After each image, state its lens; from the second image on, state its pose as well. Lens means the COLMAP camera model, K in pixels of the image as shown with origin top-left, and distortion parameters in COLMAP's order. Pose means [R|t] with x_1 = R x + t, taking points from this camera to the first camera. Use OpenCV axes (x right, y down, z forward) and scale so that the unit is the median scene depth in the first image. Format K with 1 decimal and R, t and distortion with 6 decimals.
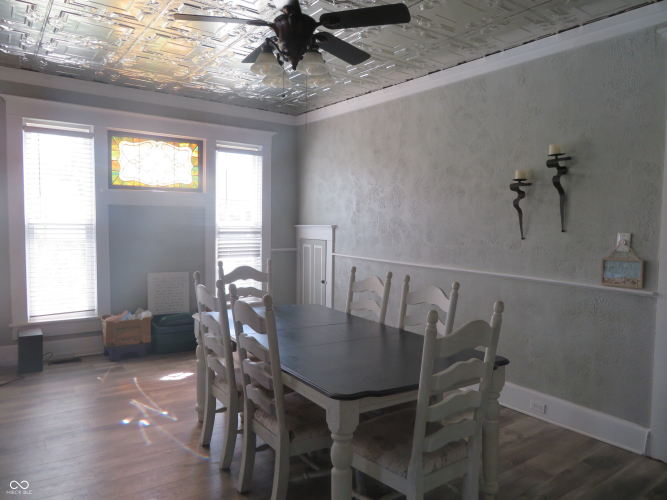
lens RADIAL K [[480.7, 0, 331.5], [0, 480.7, 250.0], [0, 0, 1]] dist [-0.000994, 0.001391]
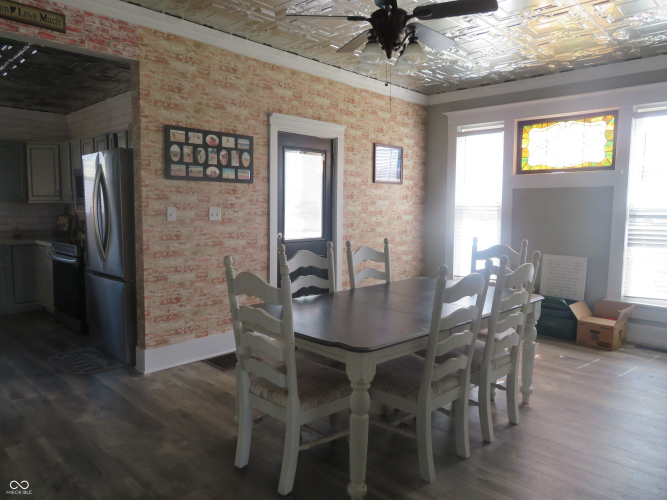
lens RADIAL K [[480.7, 0, 331.7], [0, 480.7, 251.5], [0, 0, 1]] dist [-0.000994, 0.001391]
pose [[0.181767, 0.078485, -0.980204, 0.531714], [-0.063623, 0.995660, 0.067925, 0.002236], [0.981281, 0.050017, 0.185972, 0.355394]]
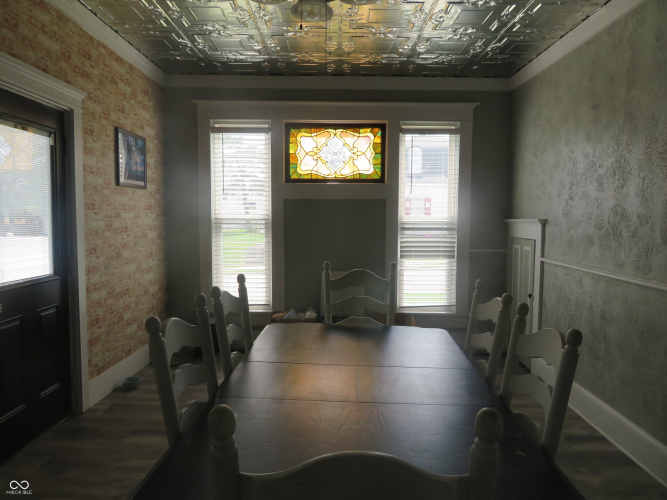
lens RADIAL K [[480.7, 0, 331.5], [0, 480.7, 250.8], [0, 0, 1]] dist [-0.000994, 0.001391]
pose [[0.808998, 0.033039, -0.586882, 0.181621], [-0.030180, 0.999437, 0.014662, -0.005479], [0.587036, 0.005851, 0.809539, 0.243271]]
